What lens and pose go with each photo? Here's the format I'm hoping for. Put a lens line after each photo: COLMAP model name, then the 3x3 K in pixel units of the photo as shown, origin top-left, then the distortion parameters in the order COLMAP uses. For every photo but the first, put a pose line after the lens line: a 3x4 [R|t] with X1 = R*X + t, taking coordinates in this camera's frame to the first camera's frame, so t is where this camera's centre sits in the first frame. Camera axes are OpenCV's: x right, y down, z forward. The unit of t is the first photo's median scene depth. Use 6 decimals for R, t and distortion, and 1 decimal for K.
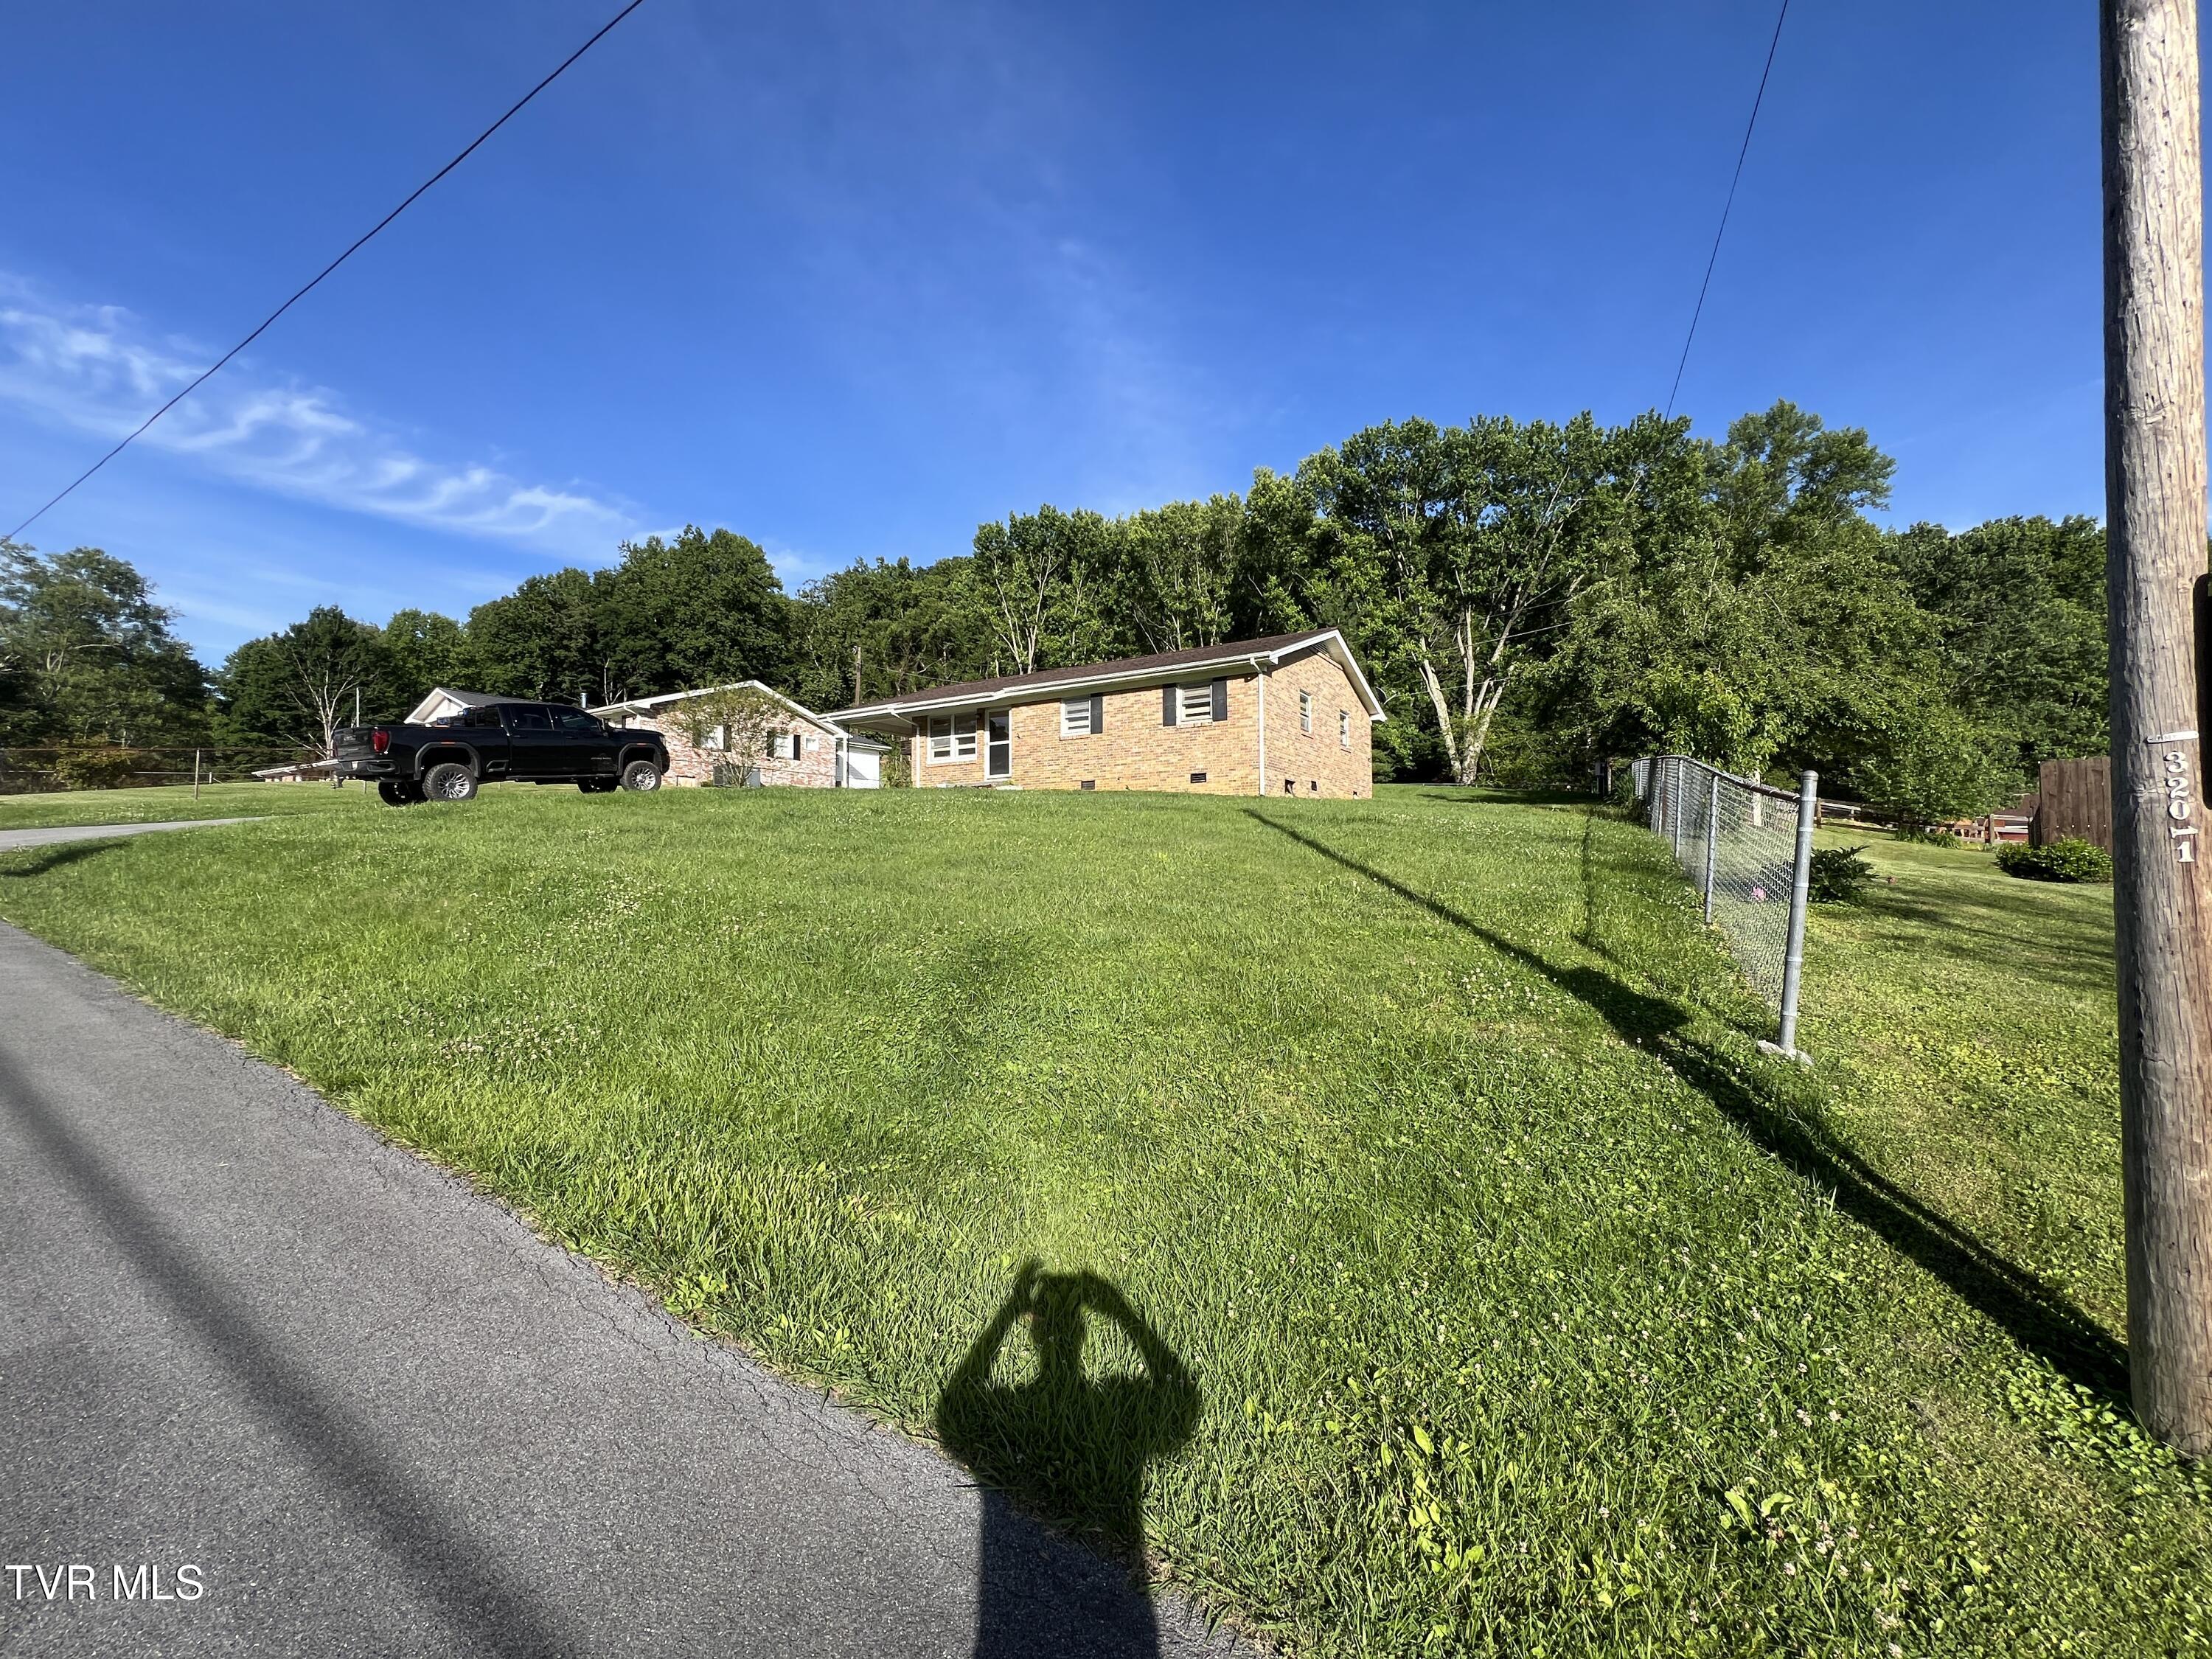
lens RADIAL K [[884.8, 0, 1108.1], [0, 884.8, 838.0], [0, 0, 1]] dist [0.000011, -0.000074]
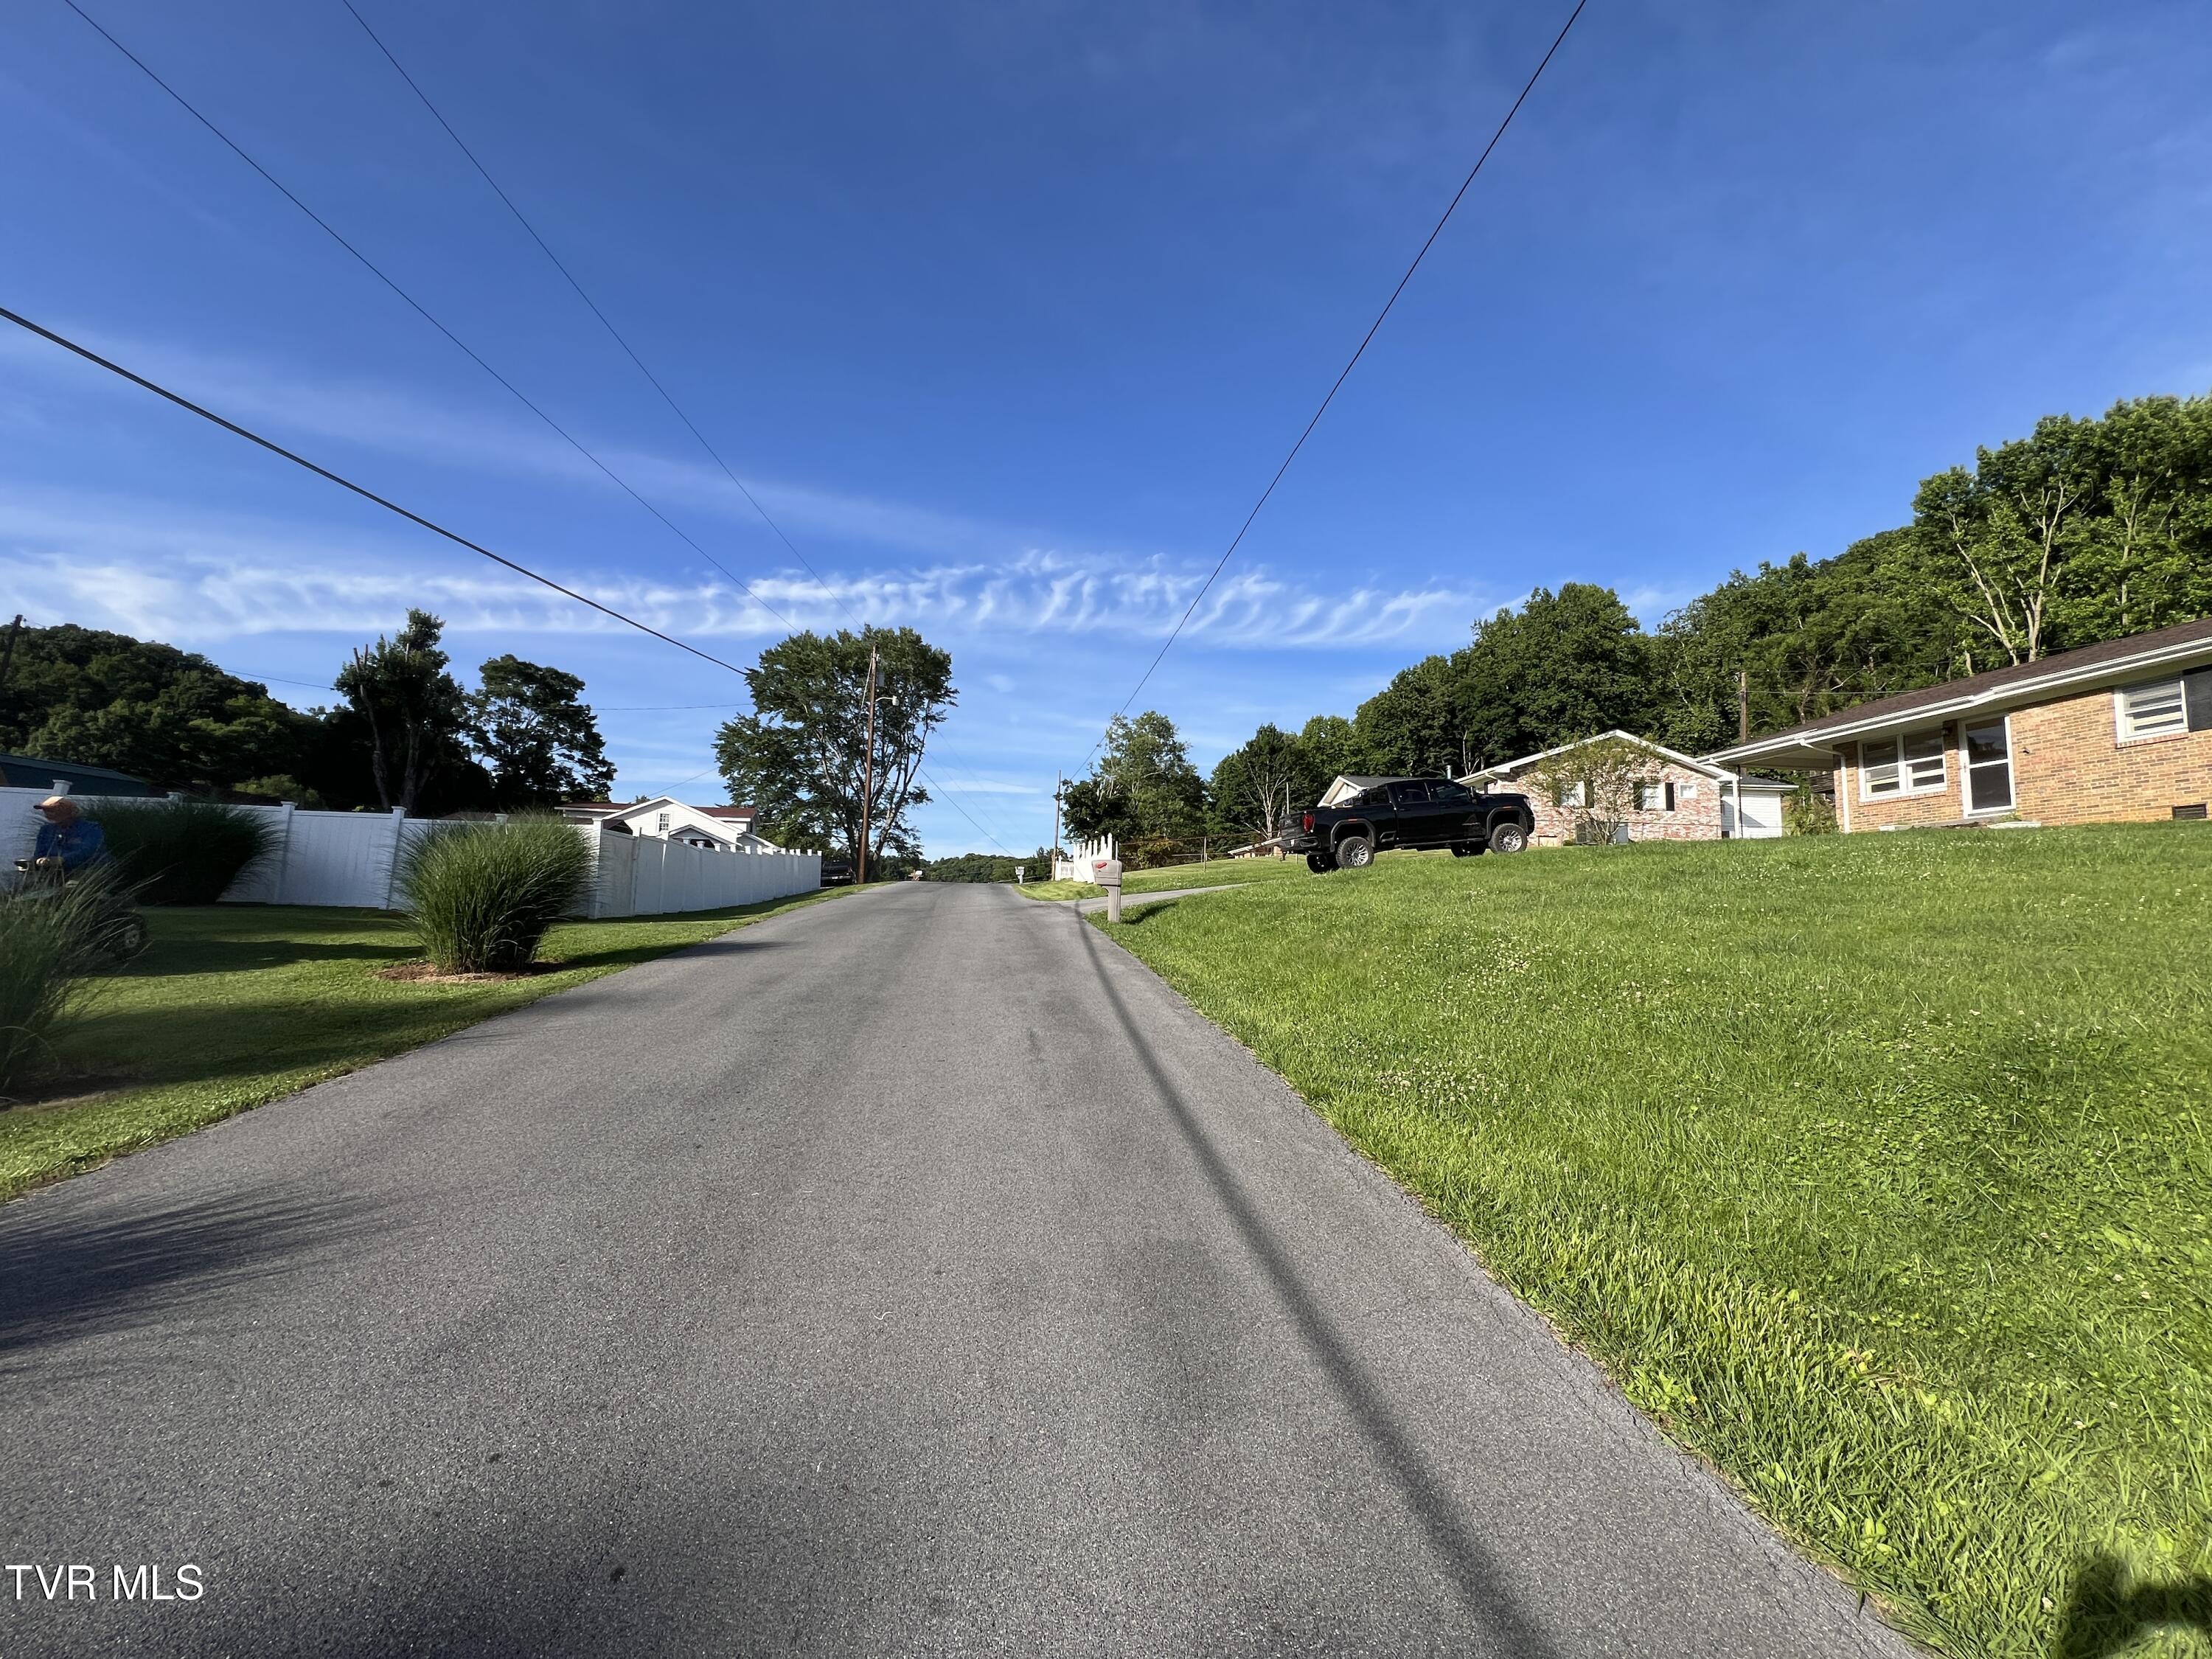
lens RADIAL K [[884.8, 0, 1106.4], [0, 884.8, 835.1], [0, 0, 1]] dist [0.000011, -0.000074]
pose [[0.618938, -0.060399, -0.783114, -0.007213], [0.004579, 0.997300, -0.073299, -0.000013], [0.785426, 0.041782, 0.617543, -0.005173]]
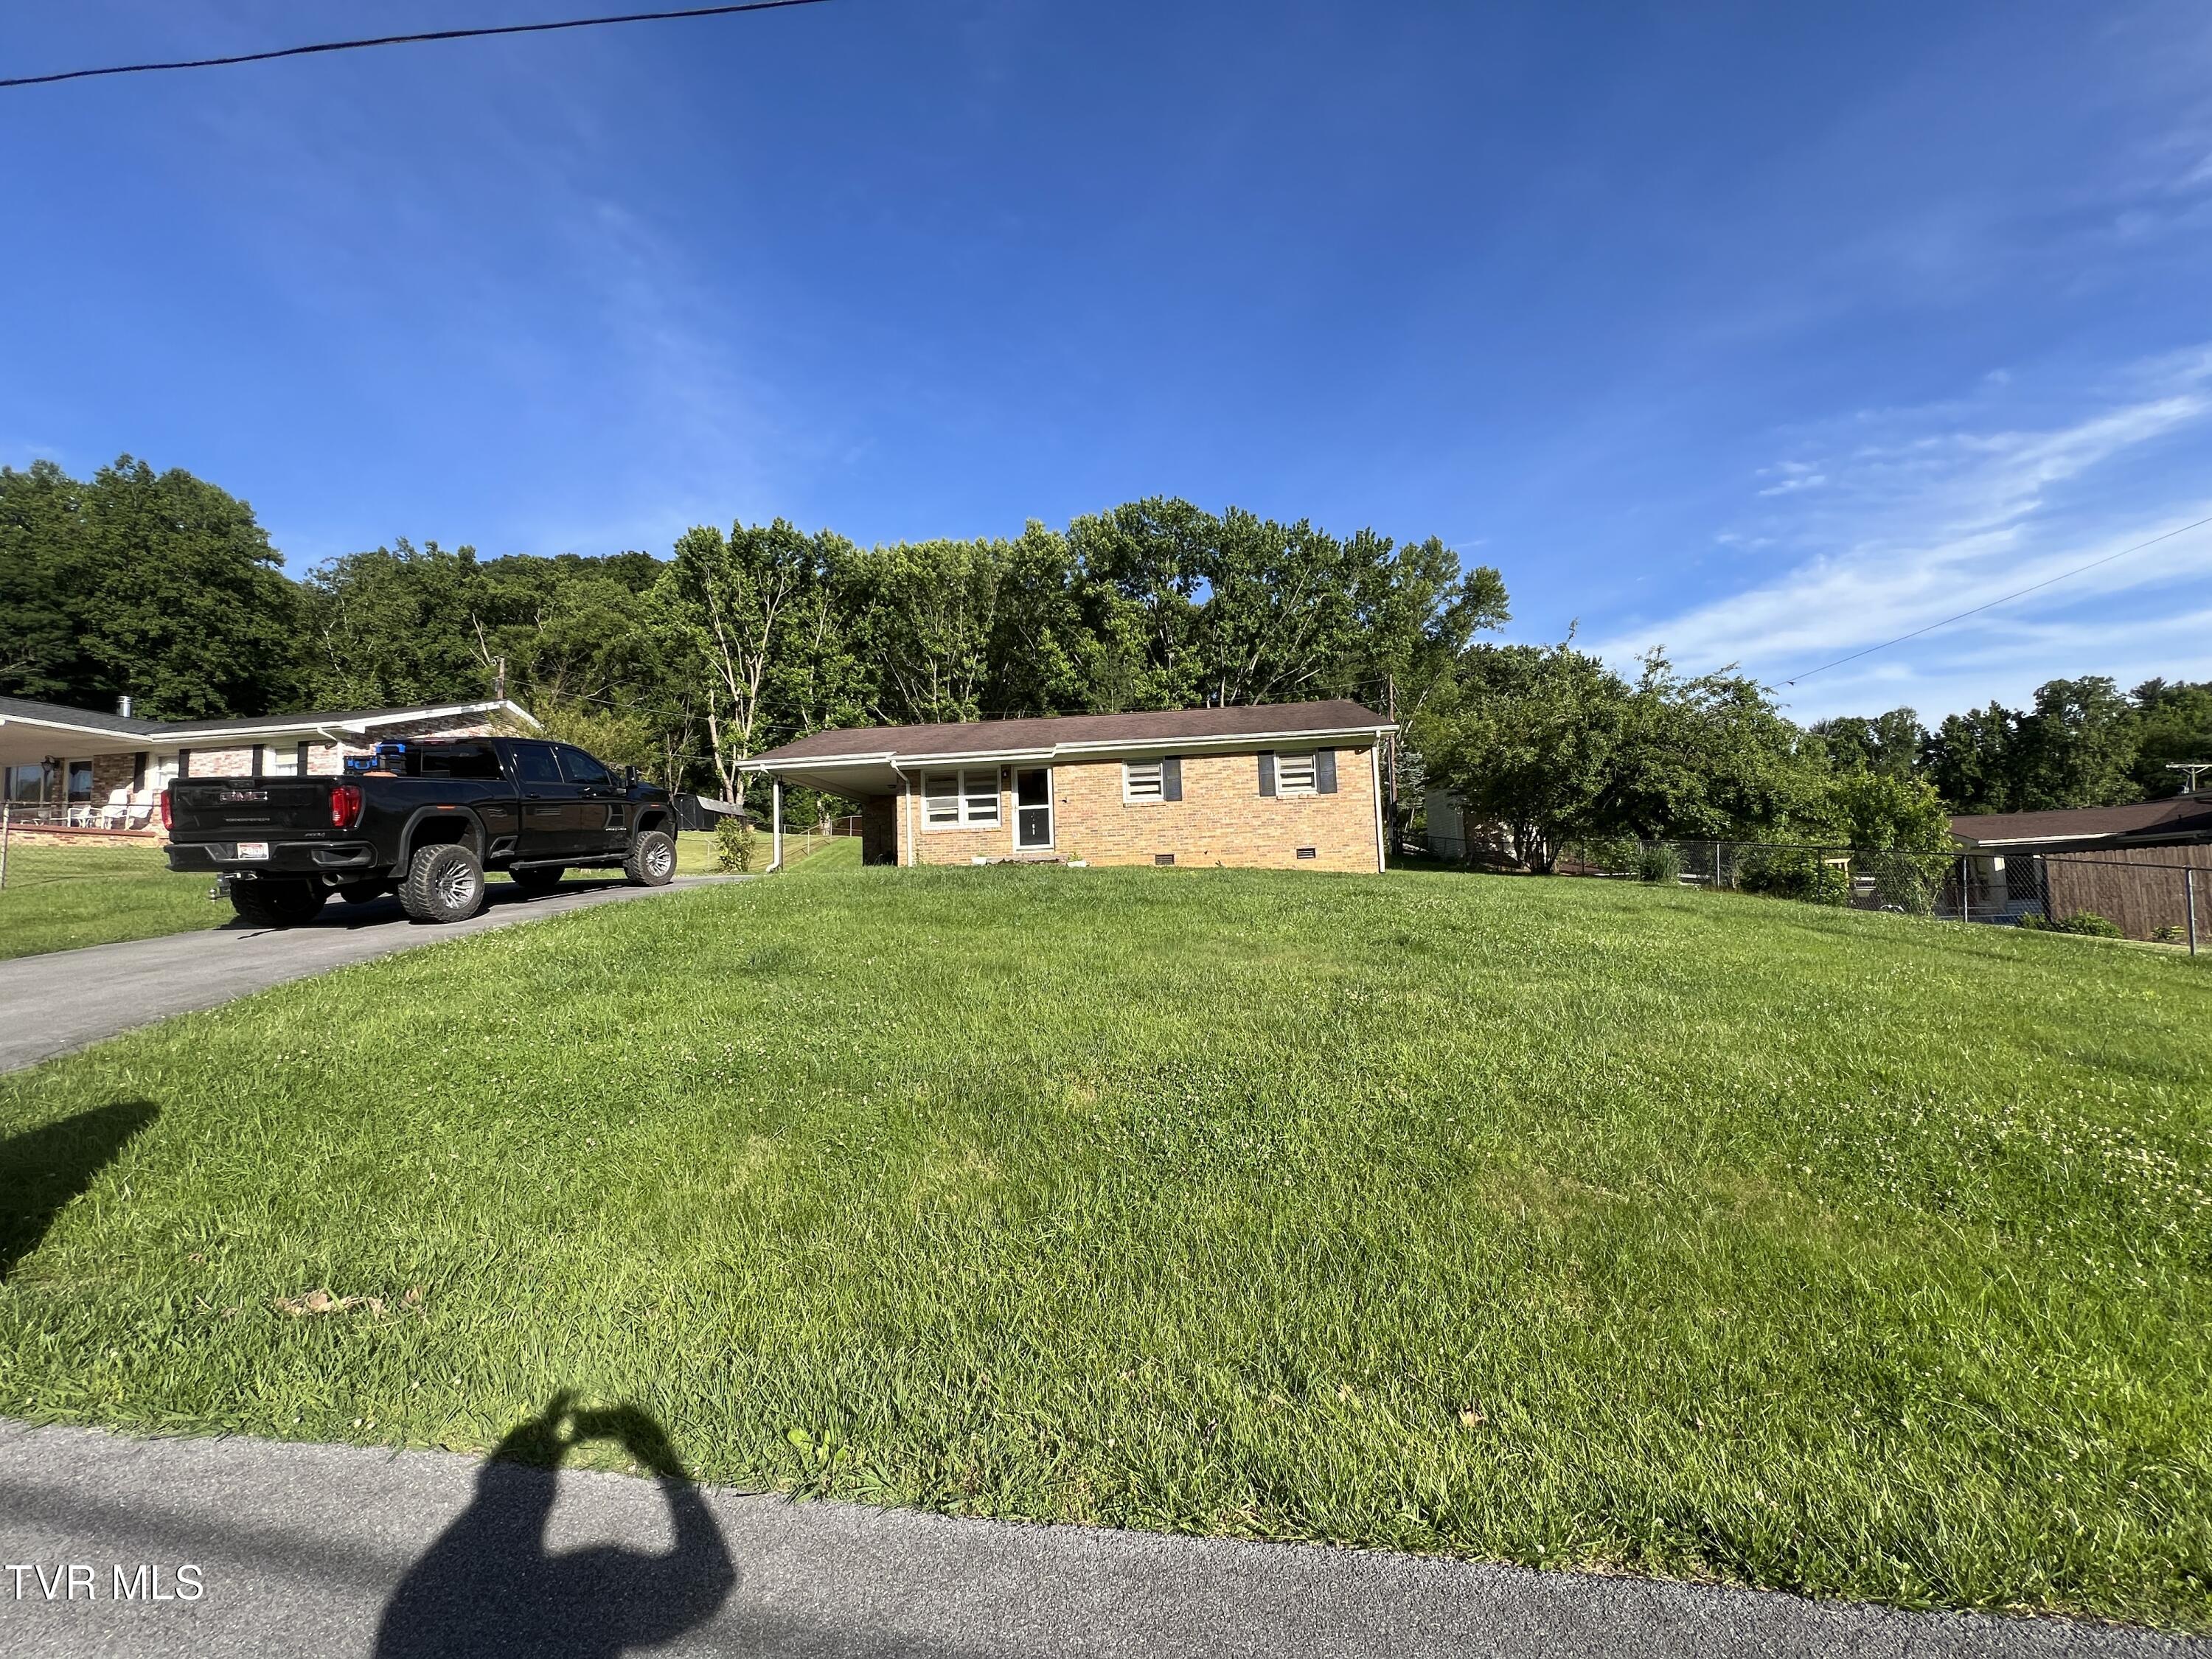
lens RADIAL K [[884.8, 0, 1106.0], [0, 884.8, 839.5], [0, 0, 1]] dist [0.000011, -0.000074]
pose [[0.893923, 0.004773, 0.448195, -0.429121], [0.017100, 0.998852, -0.044743, -0.037882], [-0.447894, 0.047661, 0.892815, 0.222927]]
